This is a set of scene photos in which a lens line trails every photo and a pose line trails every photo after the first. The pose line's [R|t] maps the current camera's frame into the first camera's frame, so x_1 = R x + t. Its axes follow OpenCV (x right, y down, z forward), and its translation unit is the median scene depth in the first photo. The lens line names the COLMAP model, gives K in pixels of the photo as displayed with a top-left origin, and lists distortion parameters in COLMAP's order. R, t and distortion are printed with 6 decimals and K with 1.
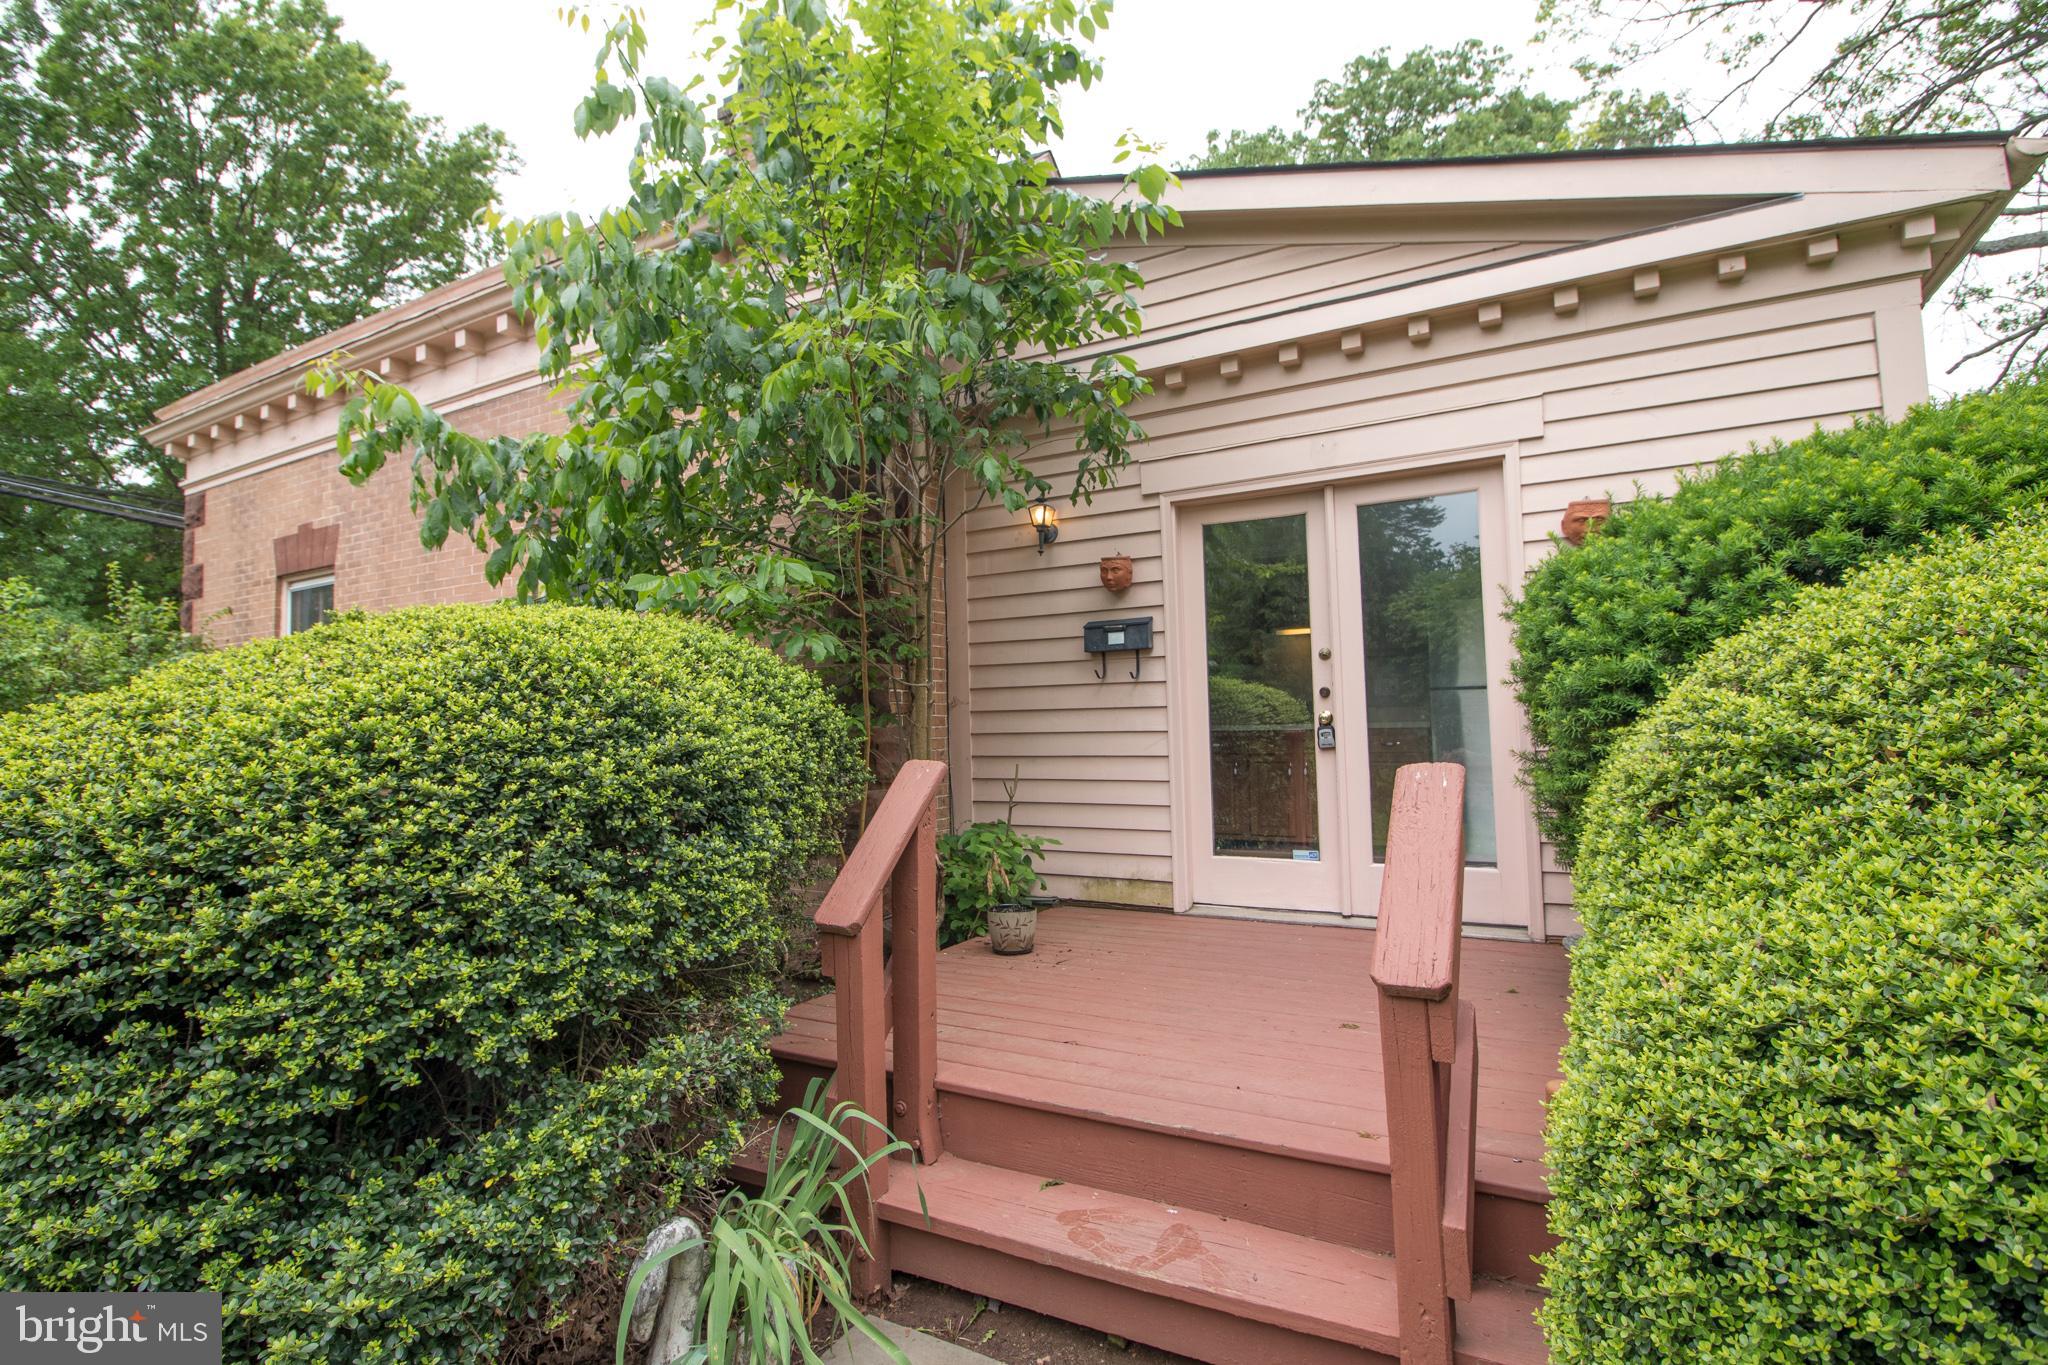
lens RADIAL K [[978.8, 0, 1038.8], [0, 978.8, 659.6], [0, 0, 1]] dist [-0.003267, -0.015094]
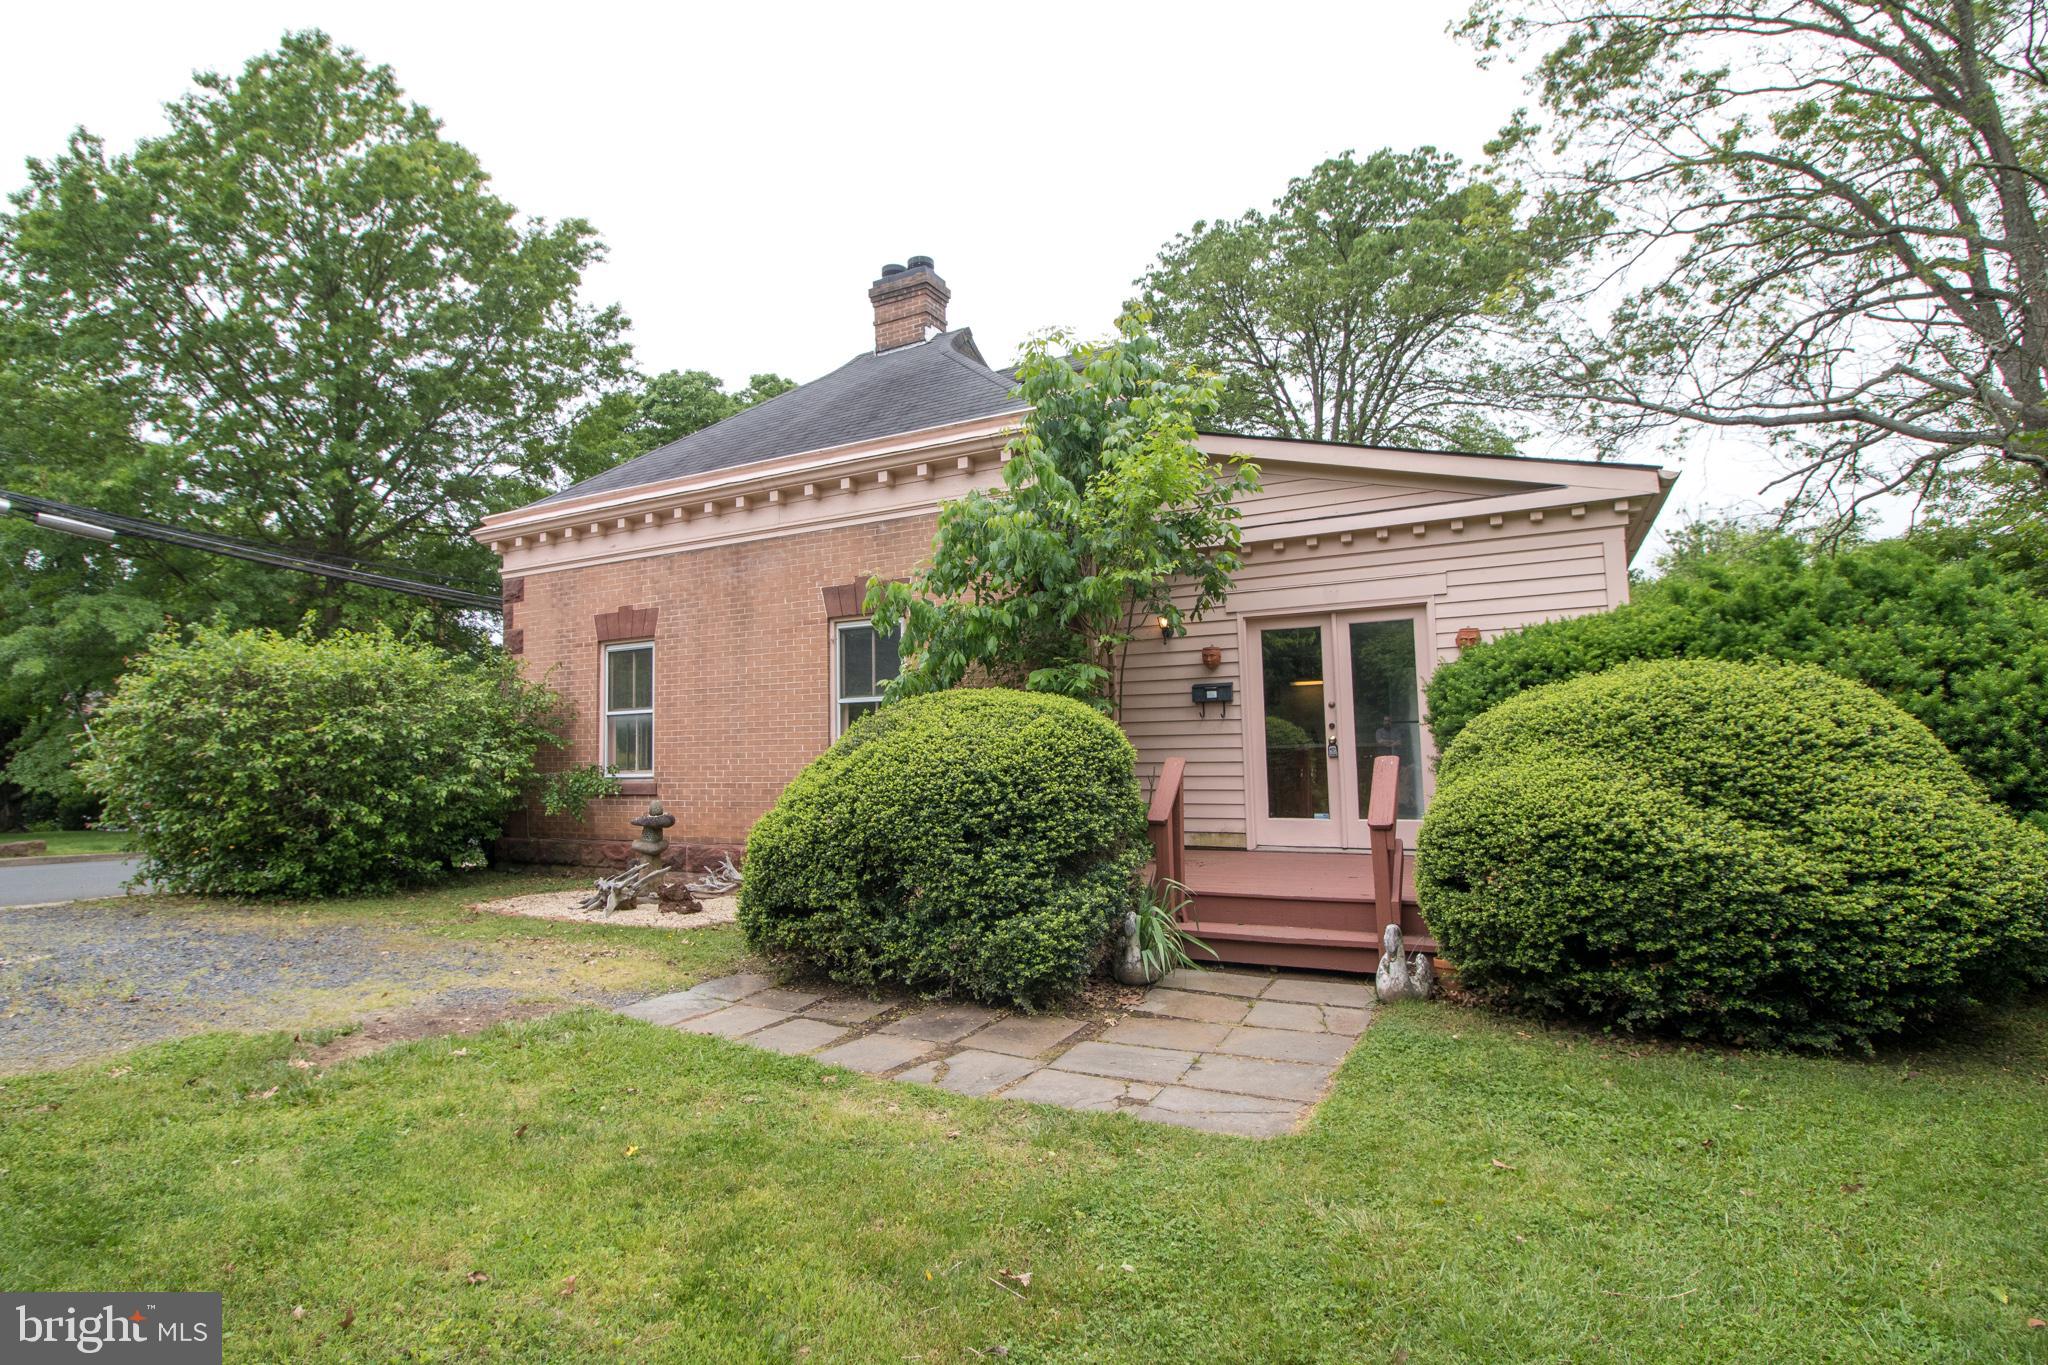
lens RADIAL K [[944.1, 0, 1048.0], [0, 944.1, 661.9], [0, 0, 1]] dist [-0.001772, -0.012123]
pose [[0.999578, 0.003148, 0.028888, -0.281581], [-0.002454, 0.999708, -0.024051, -0.041222], [-0.028955, 0.023970, 0.999293, -0.727589]]
